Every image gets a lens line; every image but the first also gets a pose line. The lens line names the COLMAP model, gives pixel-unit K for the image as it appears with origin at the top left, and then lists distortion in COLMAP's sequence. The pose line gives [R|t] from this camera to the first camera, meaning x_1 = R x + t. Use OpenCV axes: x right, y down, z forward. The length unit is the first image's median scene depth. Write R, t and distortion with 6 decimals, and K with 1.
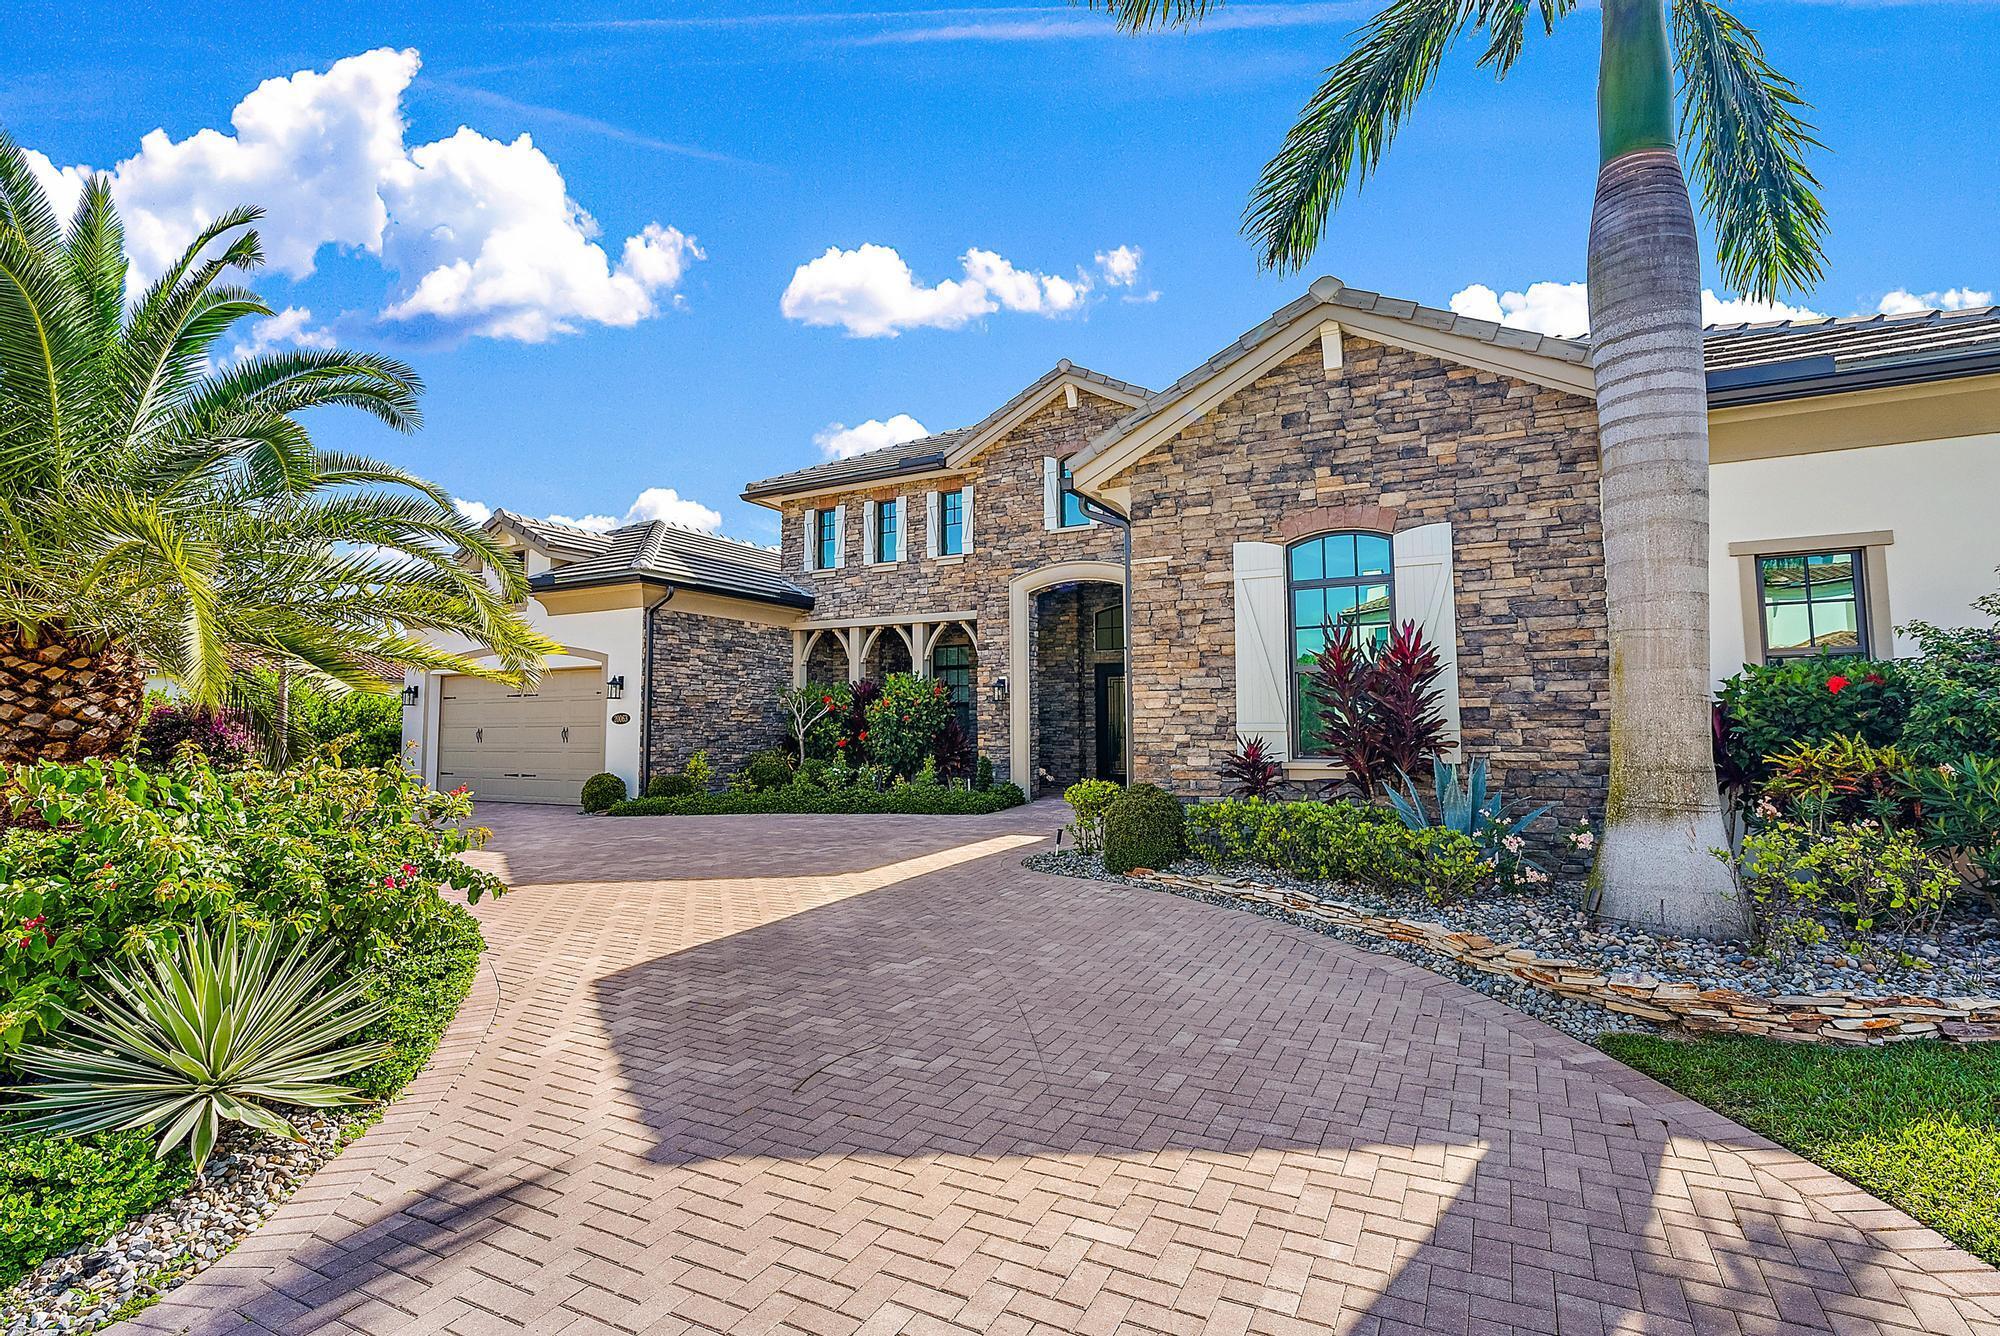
lens RADIAL K [[934.3, 0, 1000.0], [0, 934.3, 668.0], [0, 0, 1]] dist [0.000844, -0.000190]
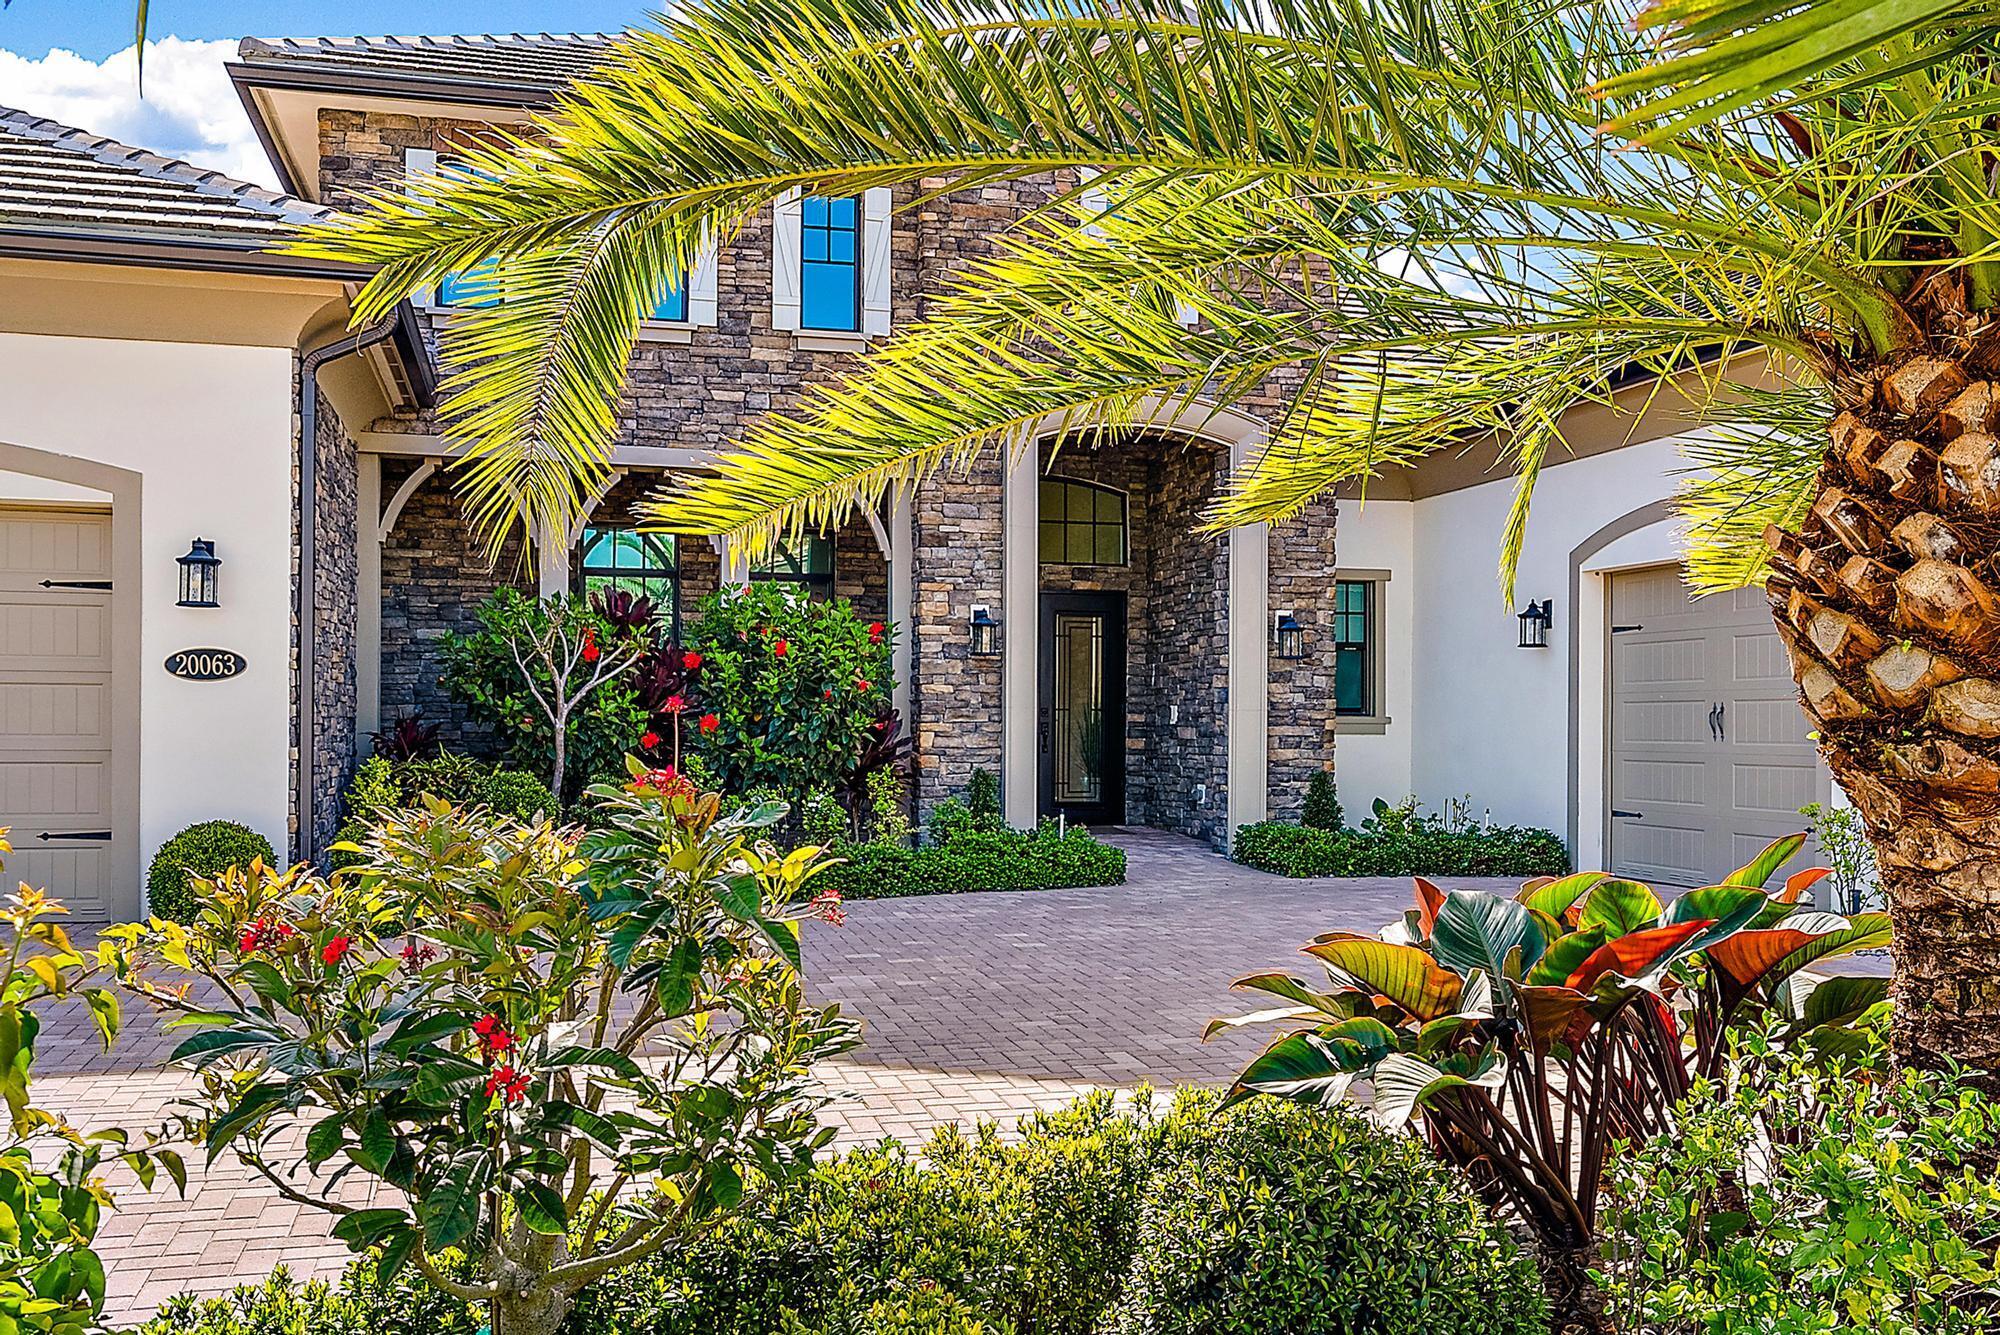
lens RADIAL K [[1804.0, 0, 992.7], [0, 1804.0, 729.1], [0, 0, 1]] dist [0.001346, 0.006791]
pose [[0.740267, 0.010524, 0.672231, -1.116011], [-0.058213, 0.997126, 0.048495, 0.049768], [-0.669788, -0.075032, 0.738751, 0.536890]]
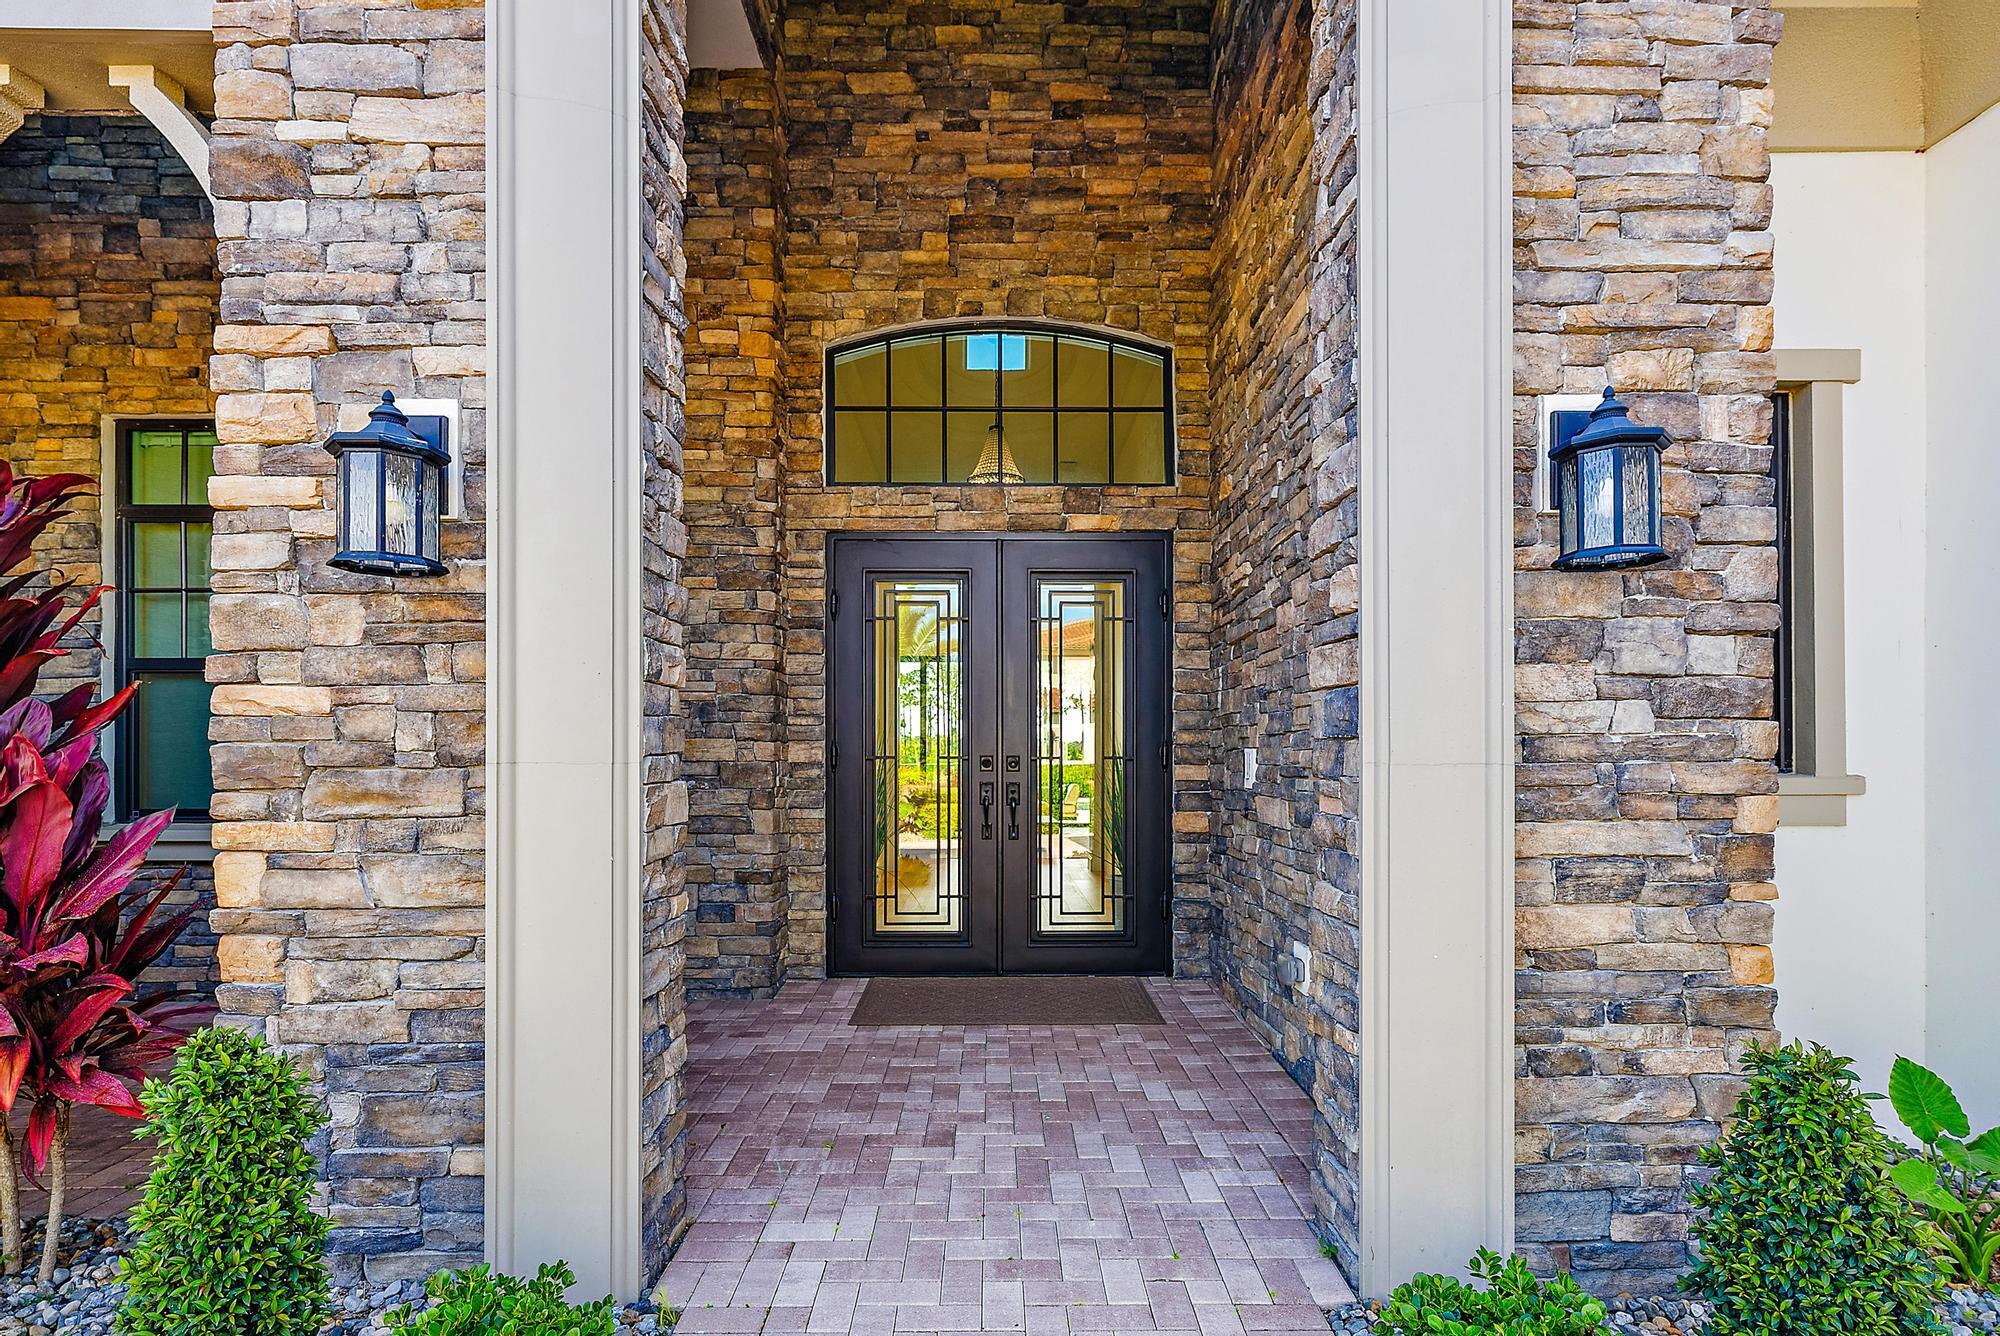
lens RADIAL K [[1011.1, 0, 1016.2], [0, 1011.1, 759.3], [0, 0, 1]] dist [0.004542, 0.000532]
pose [[0.871585, 0.006015, 0.490207, 0.010169], [-0.038850, 0.997627, 0.056834, 0.089453], [-0.488702, -0.068580, 0.869751, 1.482552]]
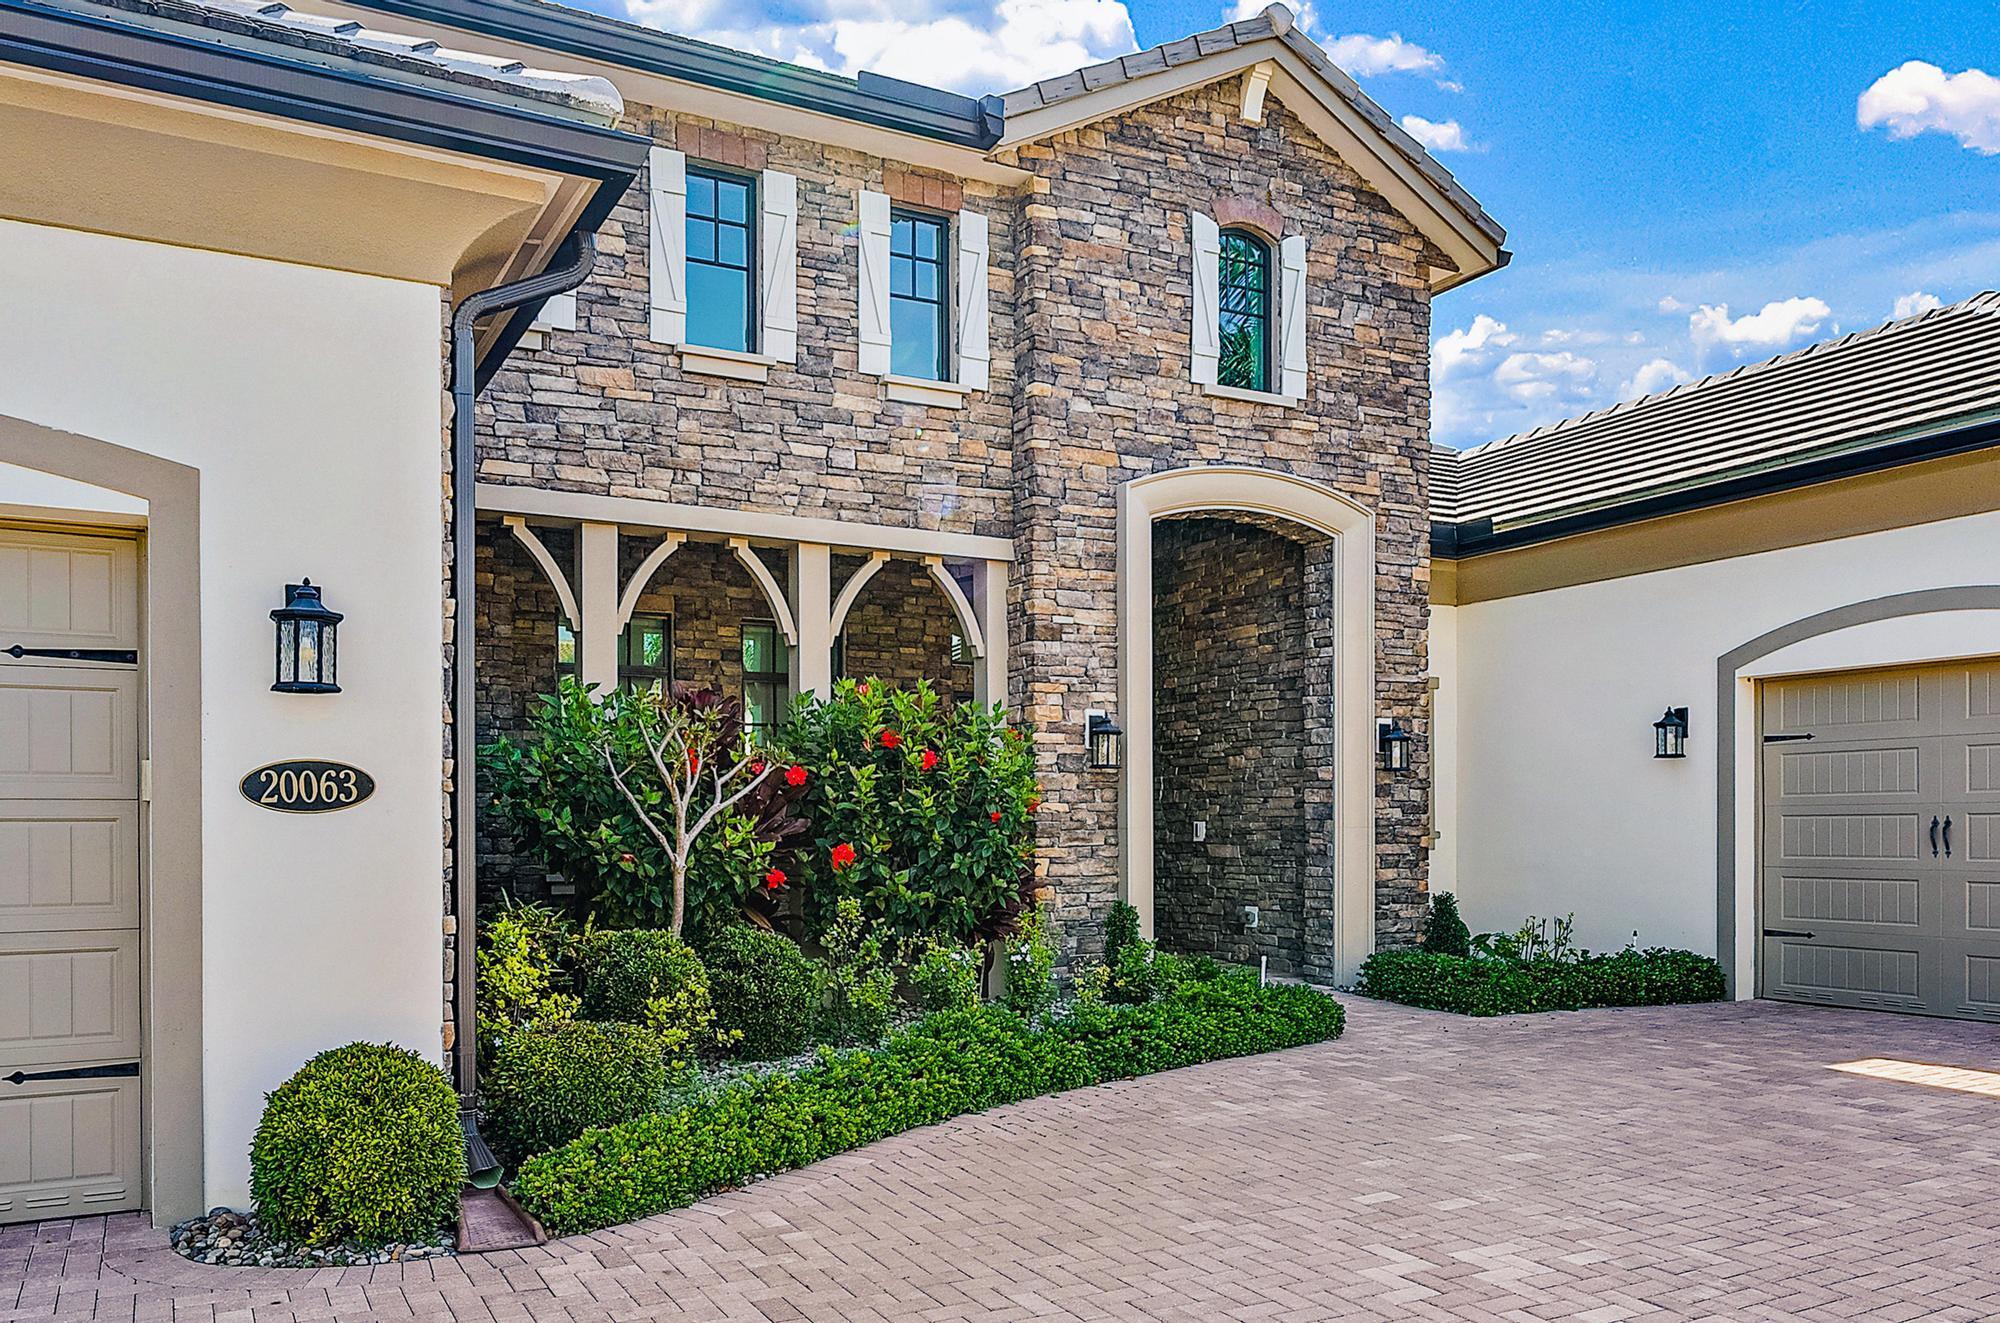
lens RADIAL K [[1540.1, 0, 998.2], [0, 1540.1, 838.7], [0, 0, 1]] dist [0.001925, -0.001260]
pose [[0.549018, -0.002262, 0.835808, -1.071399], [-0.055983, 0.997651, 0.039474, 0.075562], [-0.833934, -0.068463, 0.547602, 1.176915]]
